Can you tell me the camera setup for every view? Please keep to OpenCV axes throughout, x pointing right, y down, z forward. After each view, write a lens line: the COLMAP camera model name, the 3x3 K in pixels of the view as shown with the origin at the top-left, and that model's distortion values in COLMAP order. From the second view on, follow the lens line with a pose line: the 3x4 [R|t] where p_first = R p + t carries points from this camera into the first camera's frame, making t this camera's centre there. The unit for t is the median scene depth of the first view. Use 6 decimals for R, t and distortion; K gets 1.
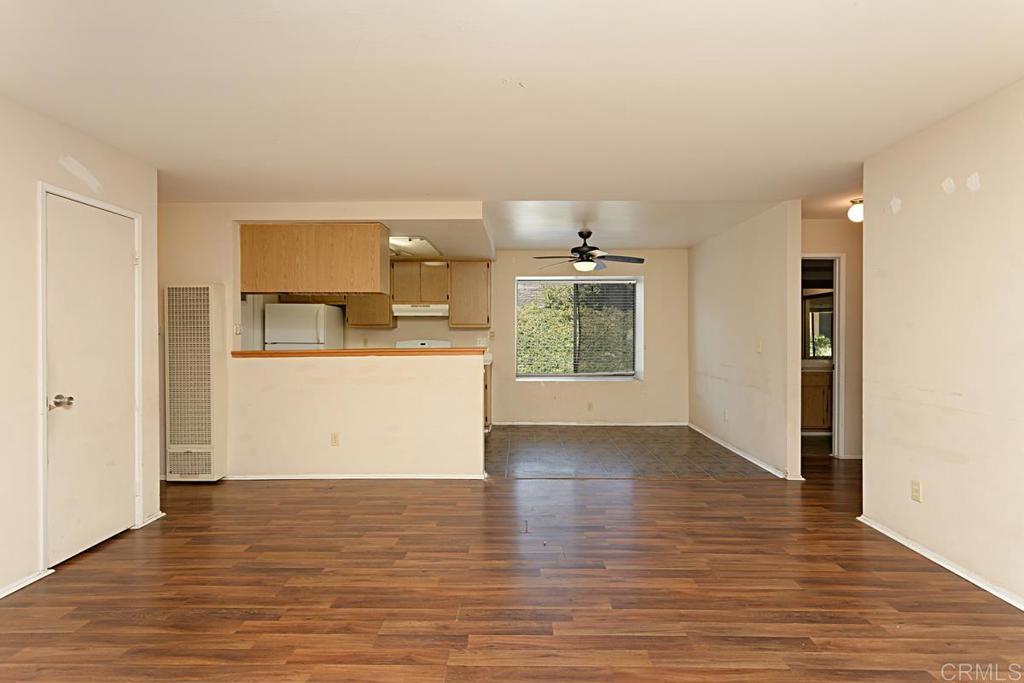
lens RADIAL K [[519.8, 0, 498.7], [0, 519.8, 338.1], [0, 0, 1]] dist [0.004181, 0.001123]
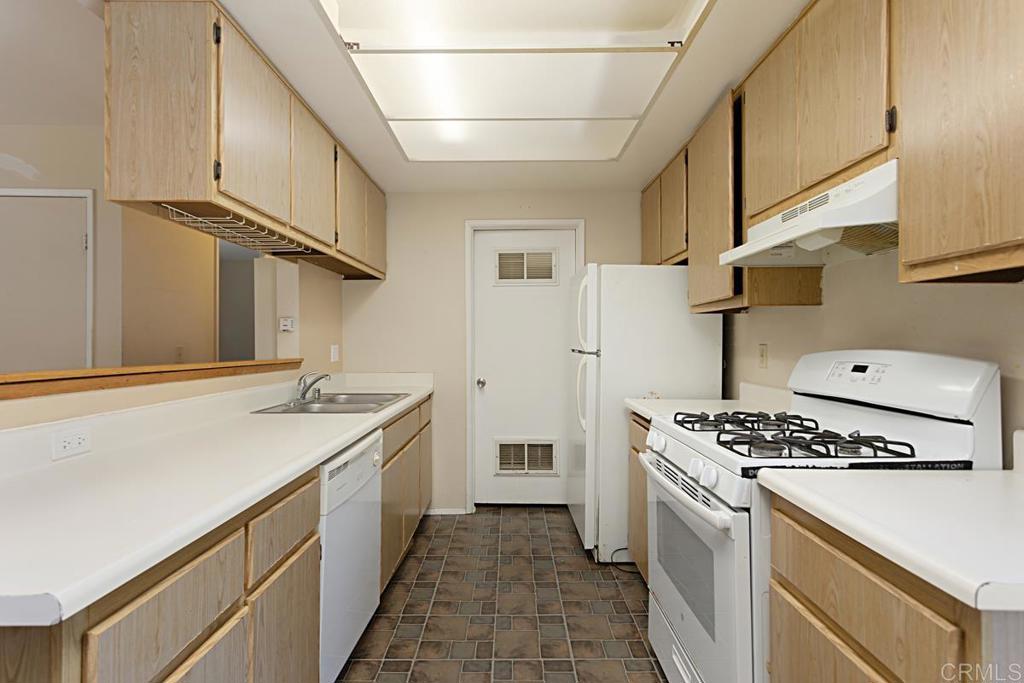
lens RADIAL K [[486.4, 0, 509.6], [0, 486.4, 339.8], [0, 0, 1]] dist [0.001897, 0.000758]
pose [[0.026570, 0.000724, -0.999647, 0.133748], [-0.004161, 0.999991, 0.000613, -0.002440], [0.999638, 0.004143, 0.026573, 1.614520]]
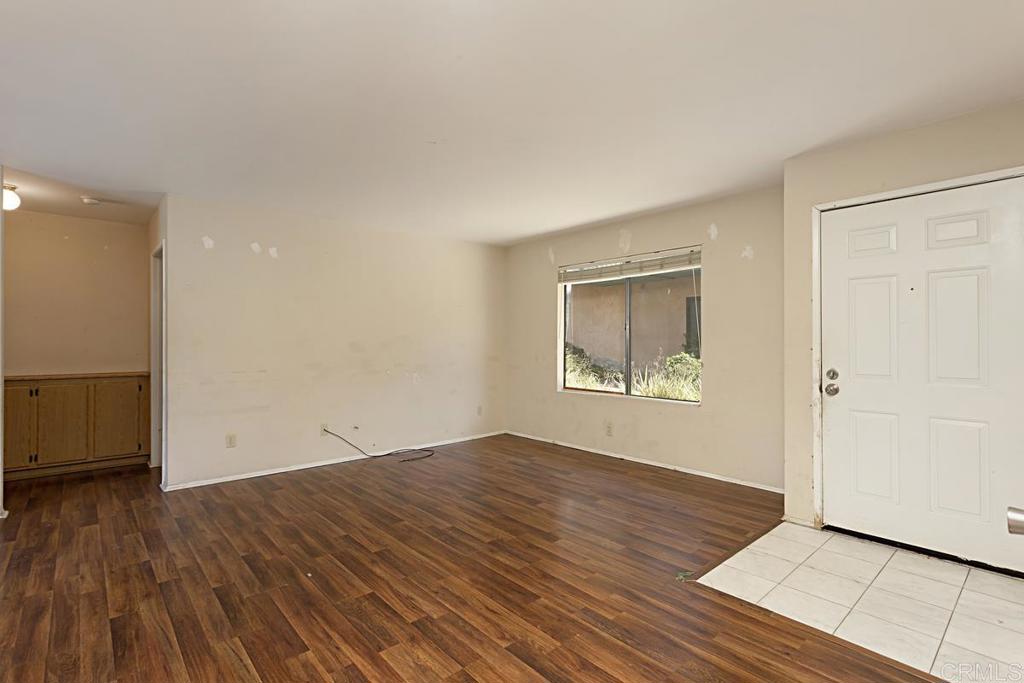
lens RADIAL K [[477.5, 0, 496.0], [0, 477.5, 350.1], [0, 0, 1]] dist [0.015004, 0.000716]
pose [[-0.677718, -0.012694, 0.735213, -0.655824], [0.006795, 0.999700, 0.023524, -0.008596], [-0.735291, 0.020939, -0.677428, 1.155166]]
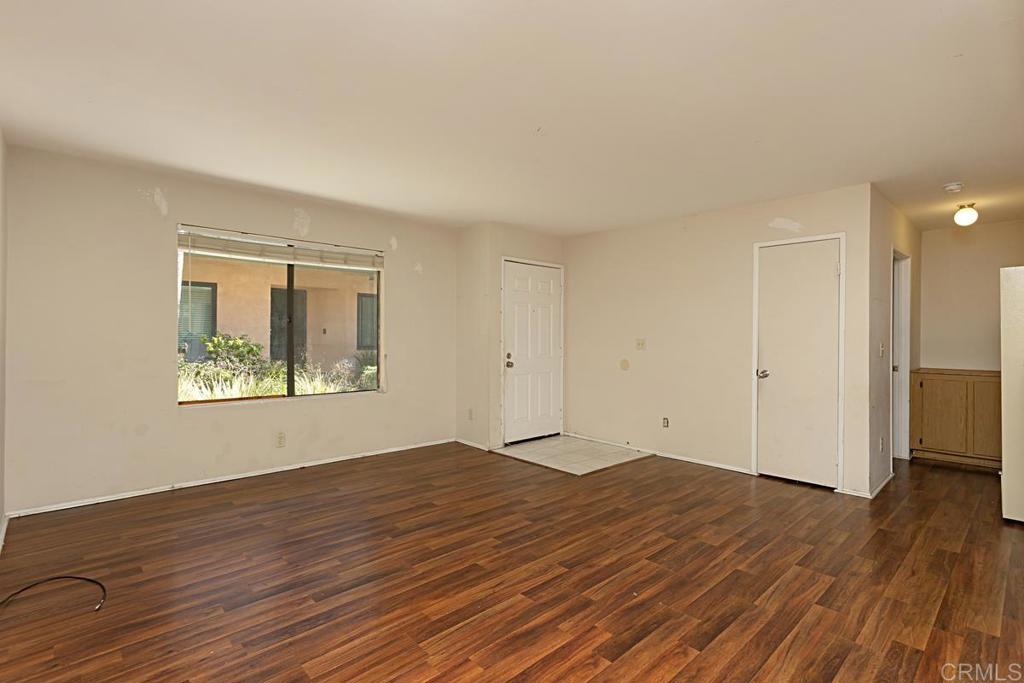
lens RADIAL K [[480.4, 0, 528.6], [0, 480.4, 337.3], [0, 0, 1]] dist [-0.000990, -0.000116]
pose [[-0.702627, -0.003077, -0.711552, 0.605096], [-0.005098, 0.999987, 0.000709, 0.002677], [0.711540, 0.004126, -0.702633, 1.225695]]
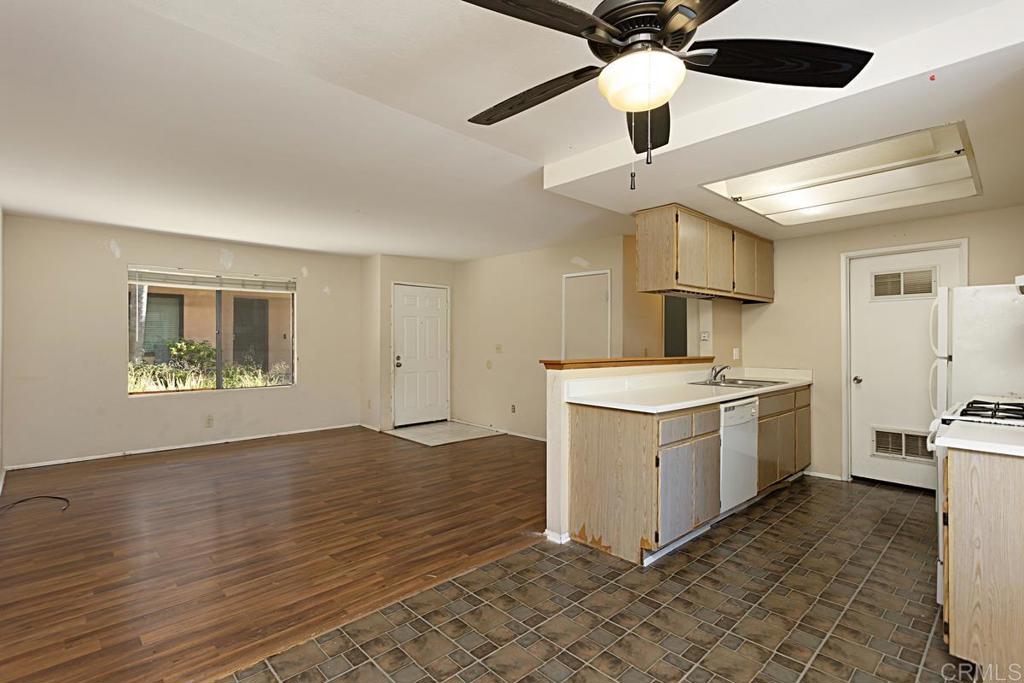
lens RADIAL K [[478.1, 0, 518.6], [0, 478.1, 339.8], [0, 0, 1]] dist [0.011080, 0.000044]
pose [[-0.698467, 0.001281, -0.715641, 0.616110], [-0.001404, 0.999994, 0.003160, -0.018250], [0.715641, 0.003212, -0.698461, 1.818298]]
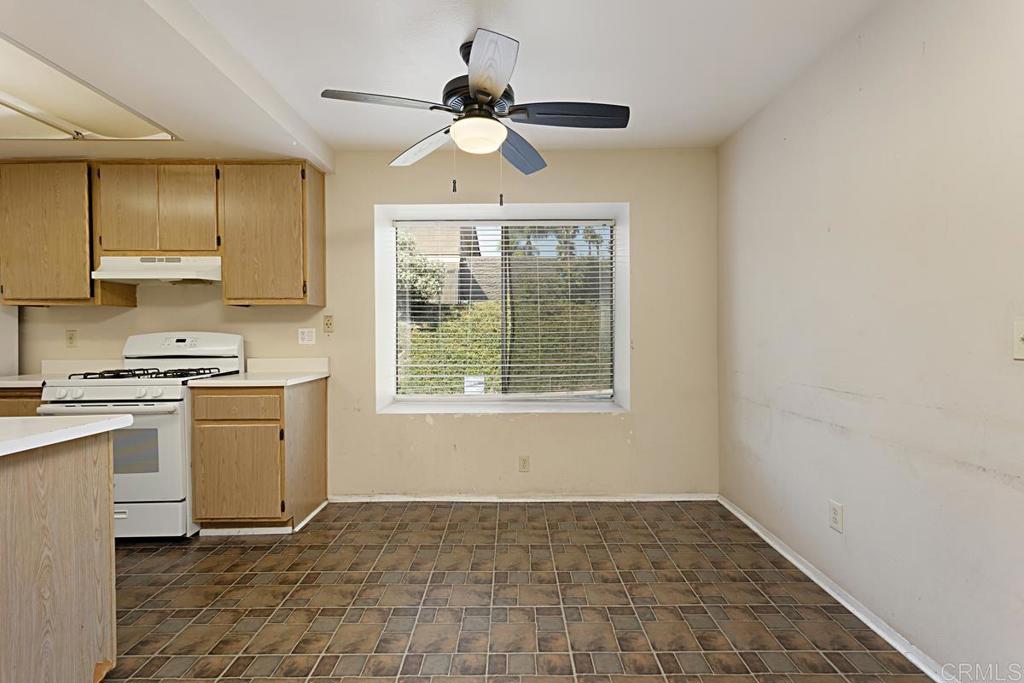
lens RADIAL K [[486.4, 0, 509.6], [0, 486.4, 339.8], [0, 0, 1]] dist [0.001897, 0.000758]
pose [[0.999619, -0.004151, 0.027277, 0.289998], [0.003940, 0.999962, 0.007803, 0.015448], [-0.027308, -0.007693, 0.999597, 1.032096]]
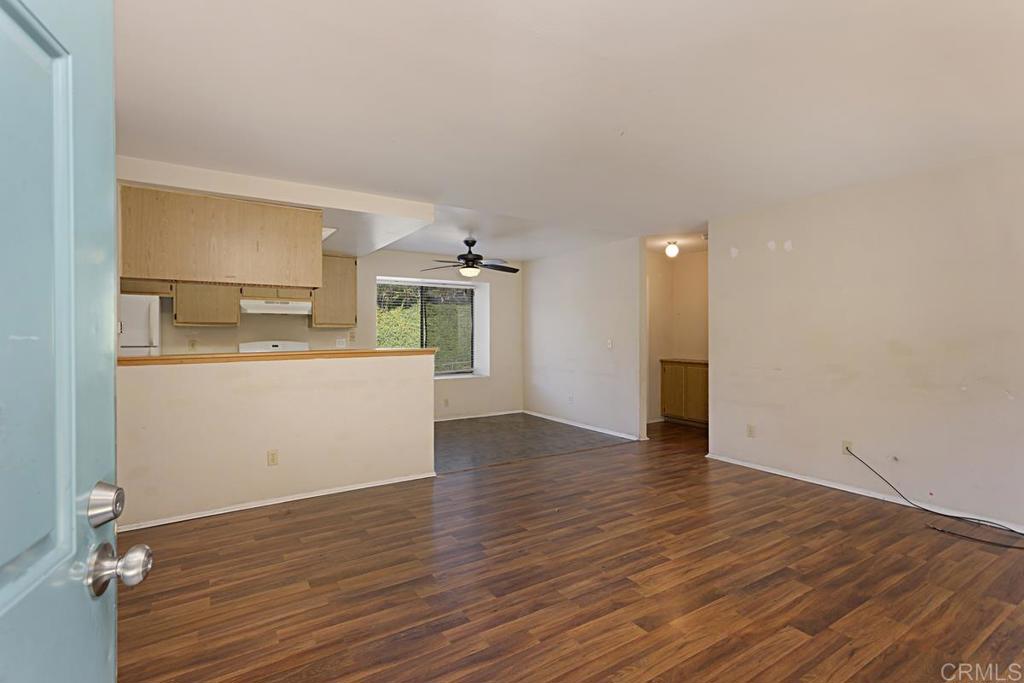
lens RADIAL K [[506.9, 0, 529.9], [0, 506.9, 359.0], [0, 0, 1]] dist [0.004790, 0.000762]
pose [[0.813779, -0.026821, 0.580555, -0.567796], [0.003960, 0.999167, 0.040609, -0.000335], [-0.581161, -0.030748, 0.813208, 0.100633]]
